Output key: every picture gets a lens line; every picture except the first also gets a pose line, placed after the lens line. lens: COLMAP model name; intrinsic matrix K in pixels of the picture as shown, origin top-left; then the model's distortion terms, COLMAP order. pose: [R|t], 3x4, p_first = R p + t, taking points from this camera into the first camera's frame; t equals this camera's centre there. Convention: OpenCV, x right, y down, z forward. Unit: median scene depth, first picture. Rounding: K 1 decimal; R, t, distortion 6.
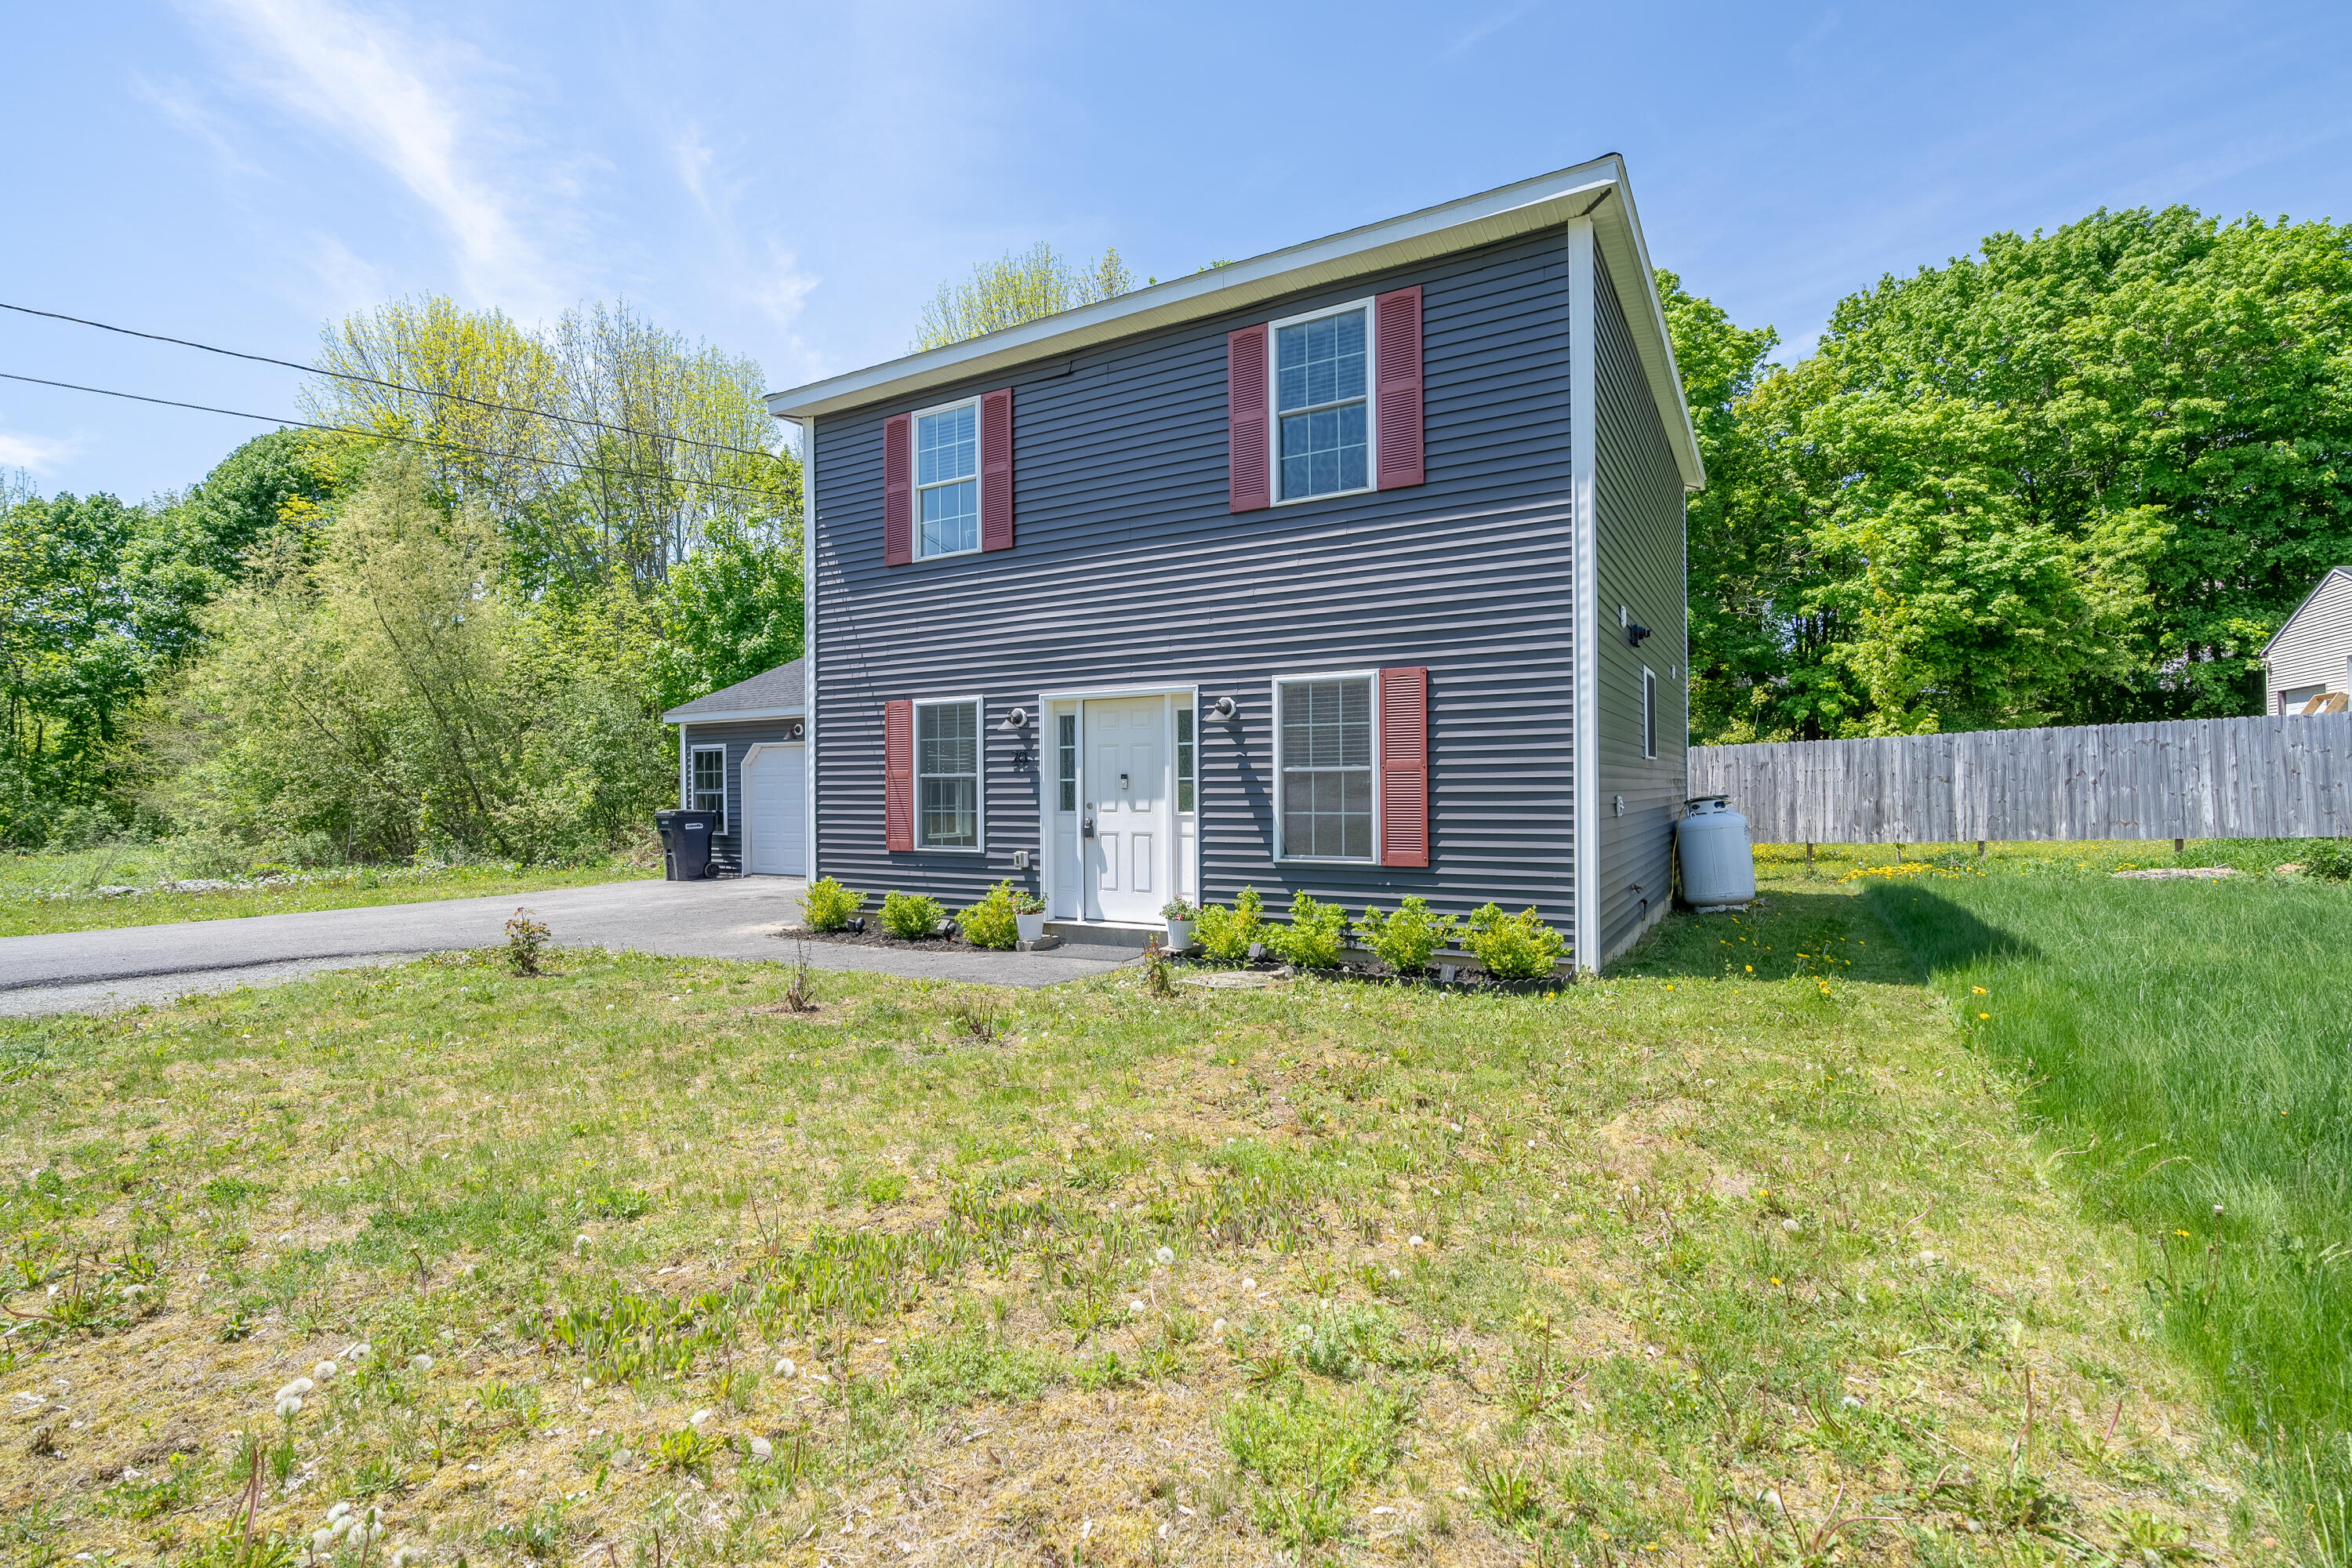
lens RADIAL K [[1057.9, 0, 1184.0], [0, 1057.9, 782.8], [0, 0, 1]] dist [-0.003490, 0.001110]
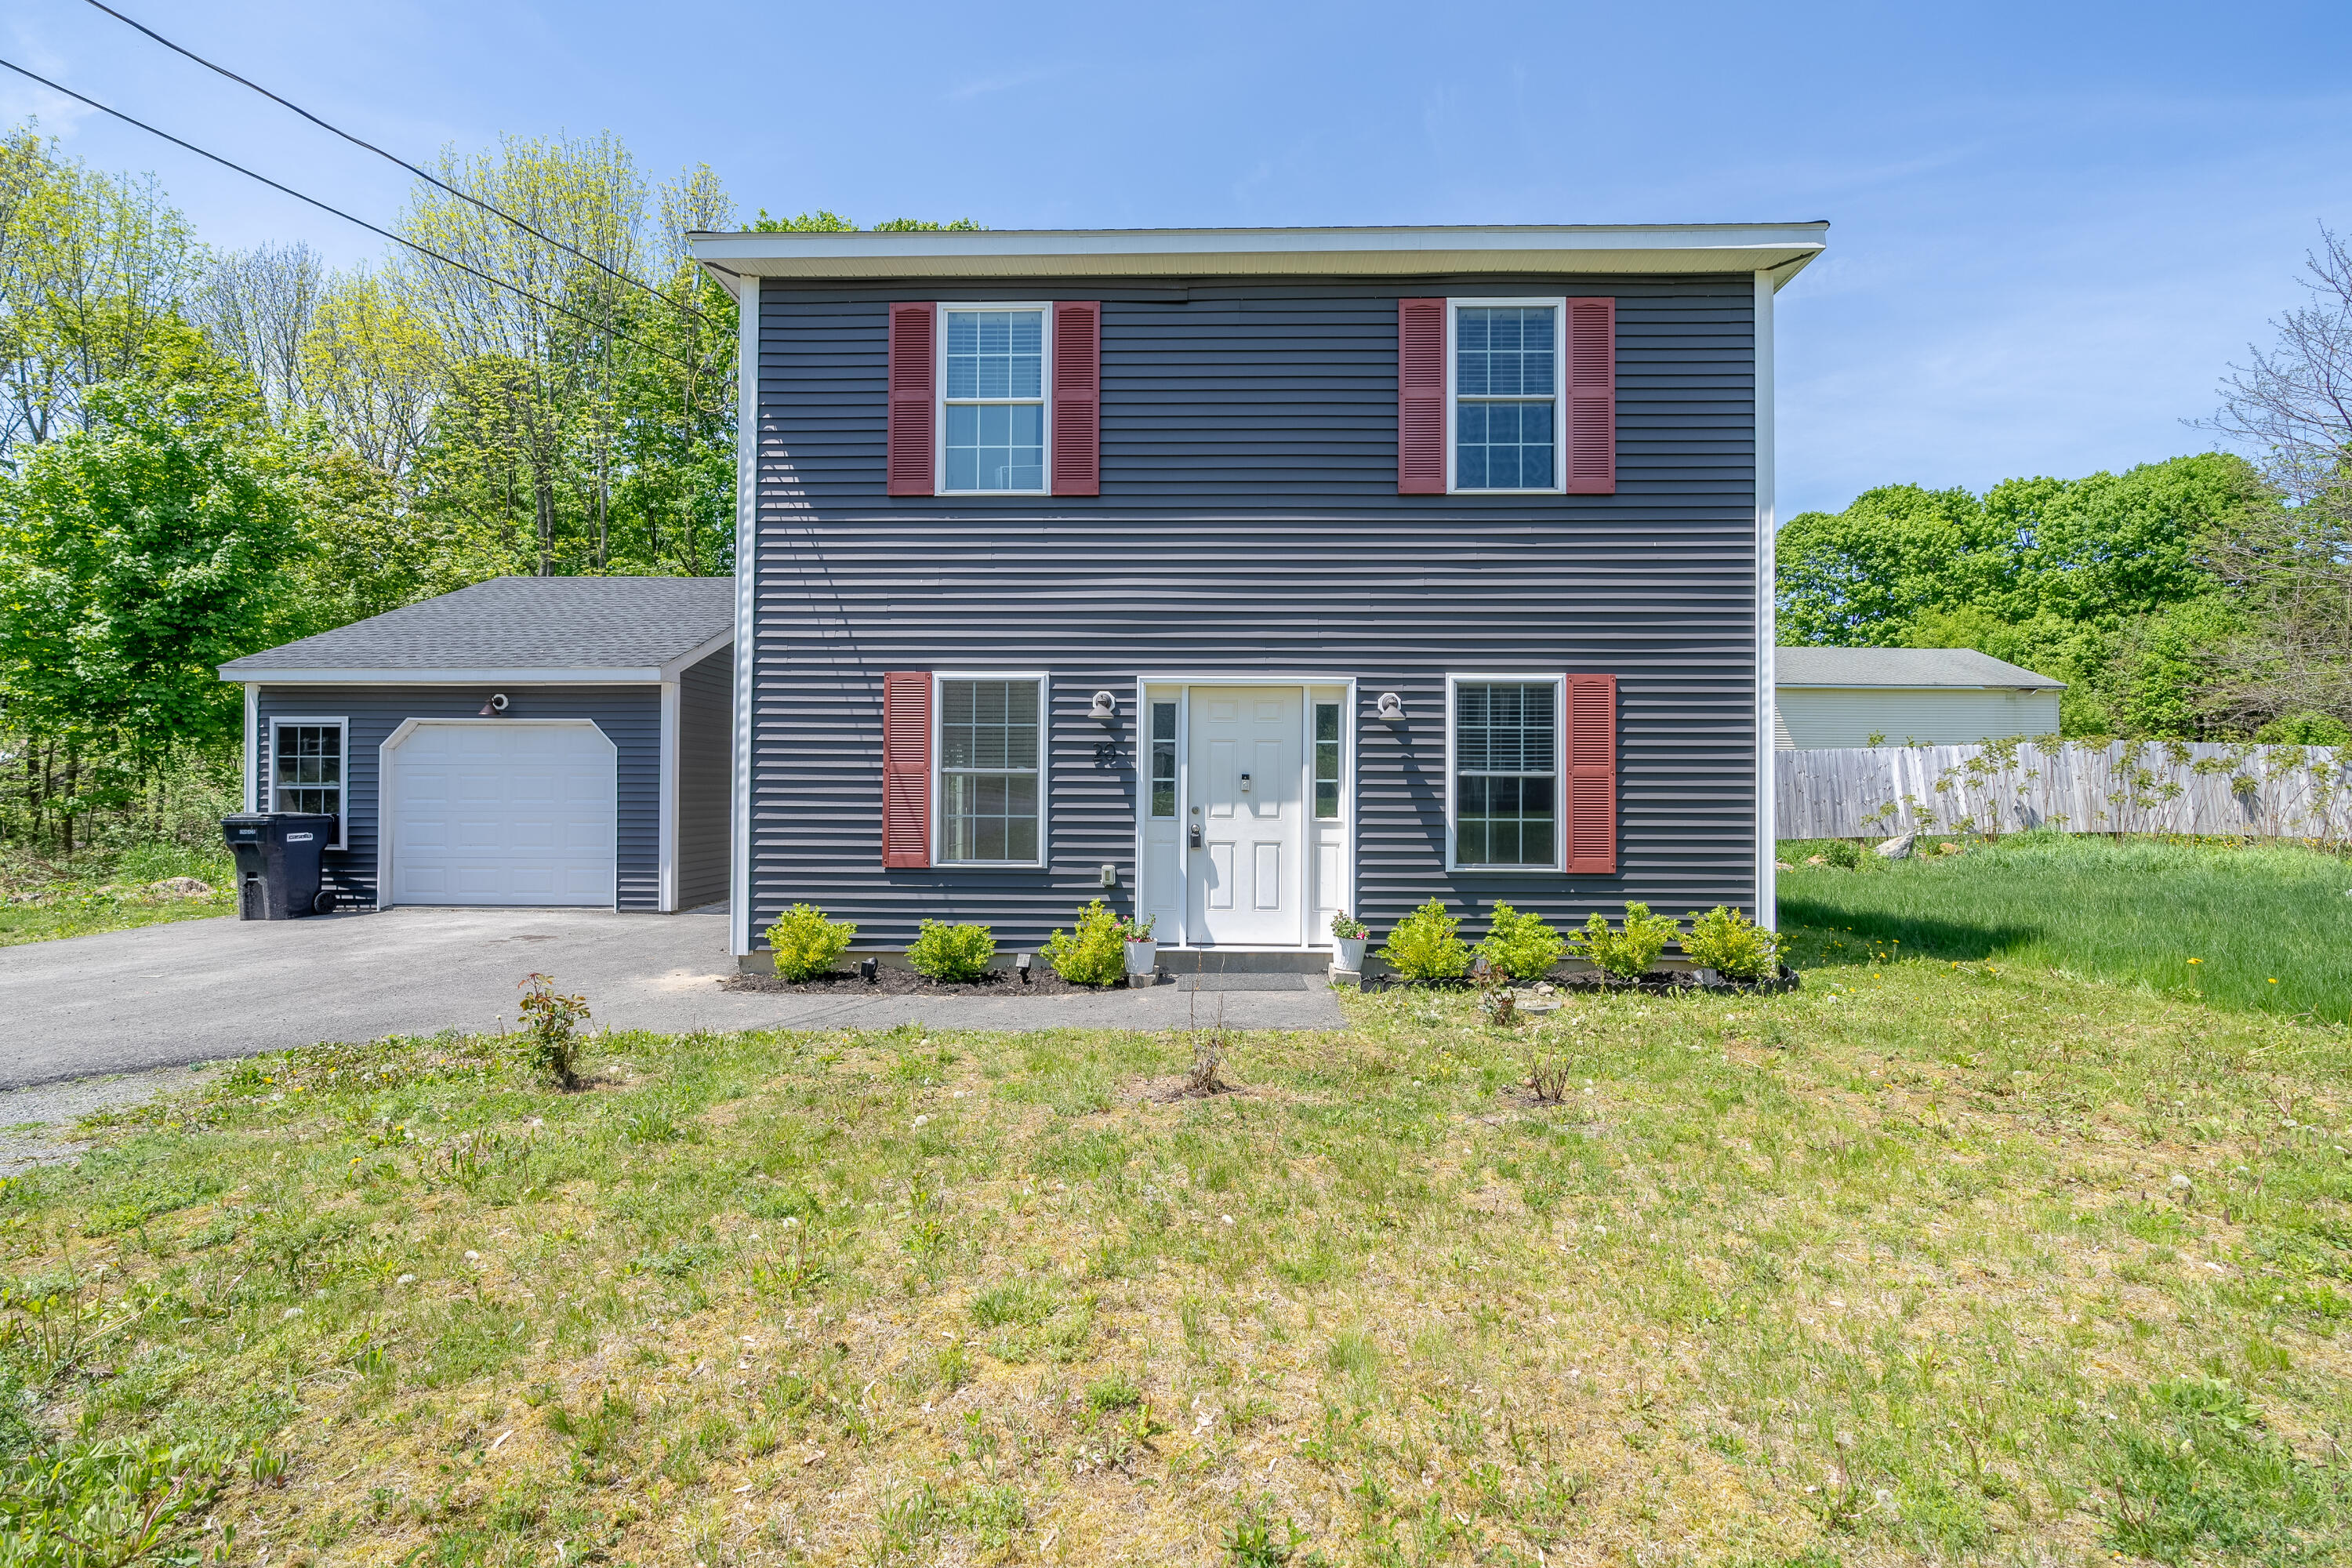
lens RADIAL K [[1052.6, 0, 1182.5], [0, 1052.6, 781.6], [0, 0, 1]] dist [-0.006706, 0.001917]
pose [[0.880654, 0.019115, 0.473373, -0.496112], [-0.015487, 0.999813, -0.011560, 0.008436], [-0.473506, 0.002849, 0.880786, 0.254489]]
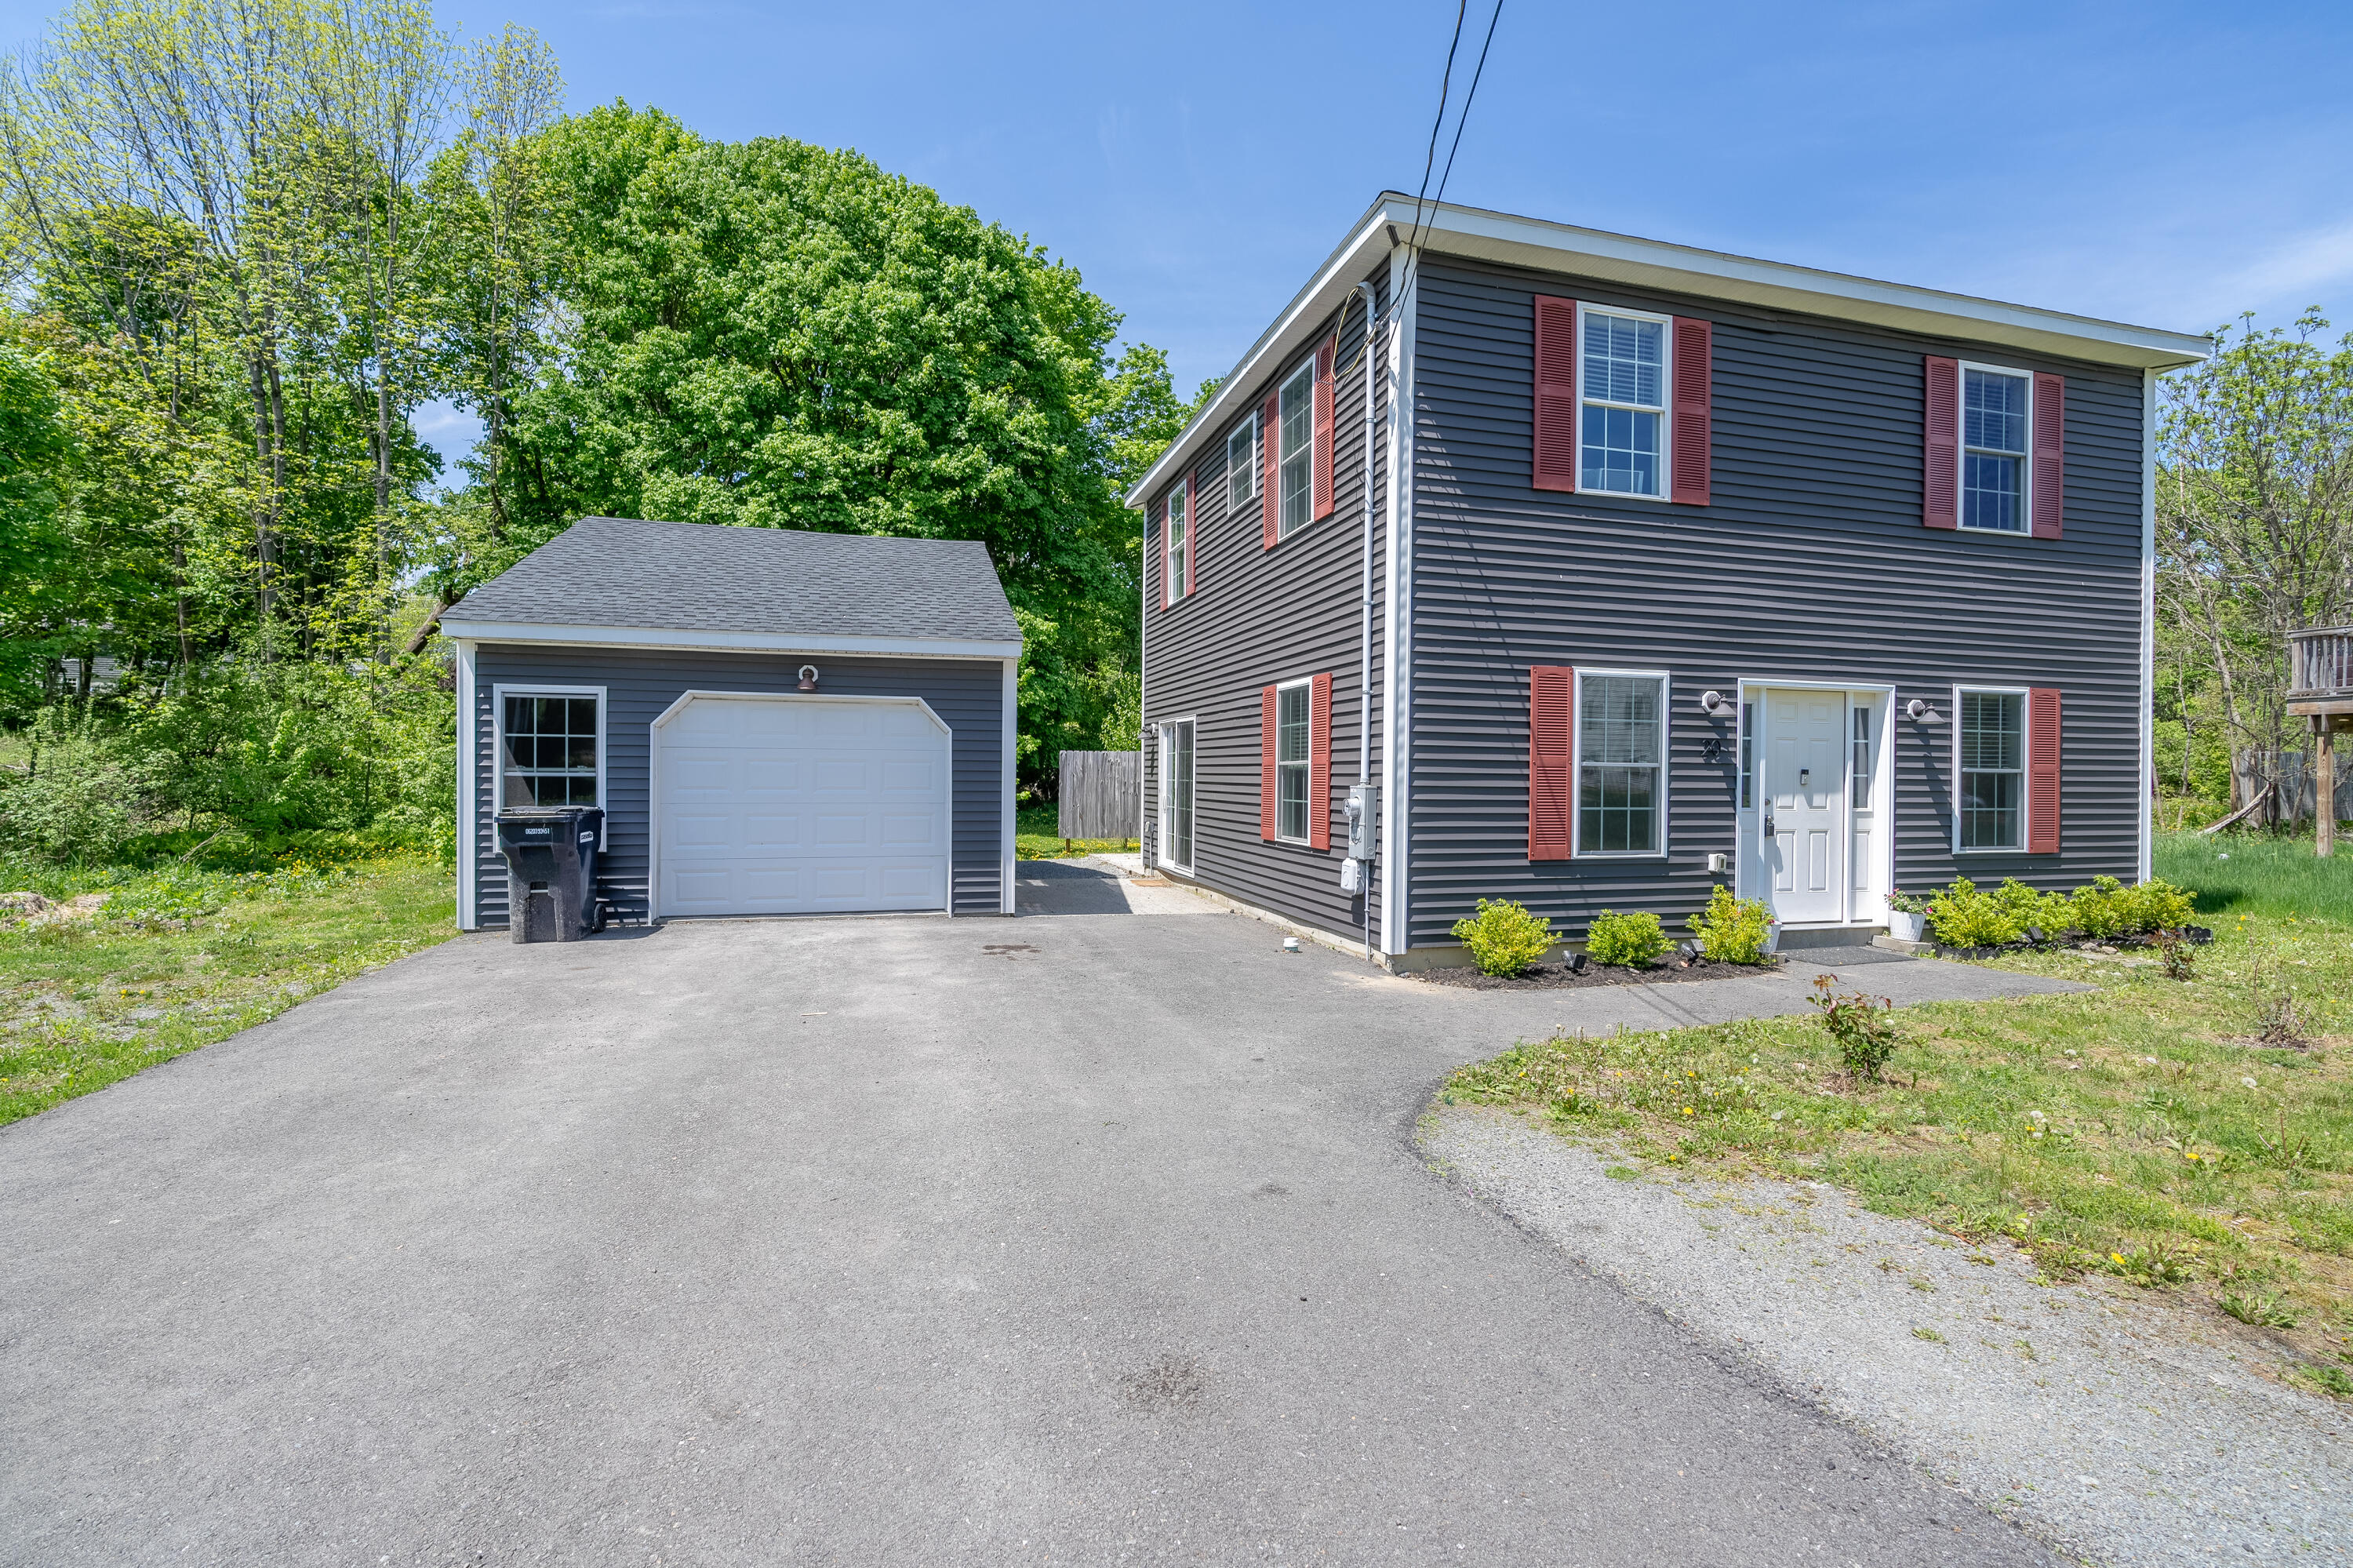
lens RADIAL K [[1053.1, 0, 1183.1], [0, 1053.1, 781.6], [0, 0, 1]] dist [-0.006706, 0.001917]
pose [[0.699149, 0.012441, 0.714868, -1.101614], [-0.018407, 0.999830, 0.000602, 0.012426], [-0.714739, -0.013580, 0.699259, 0.713576]]
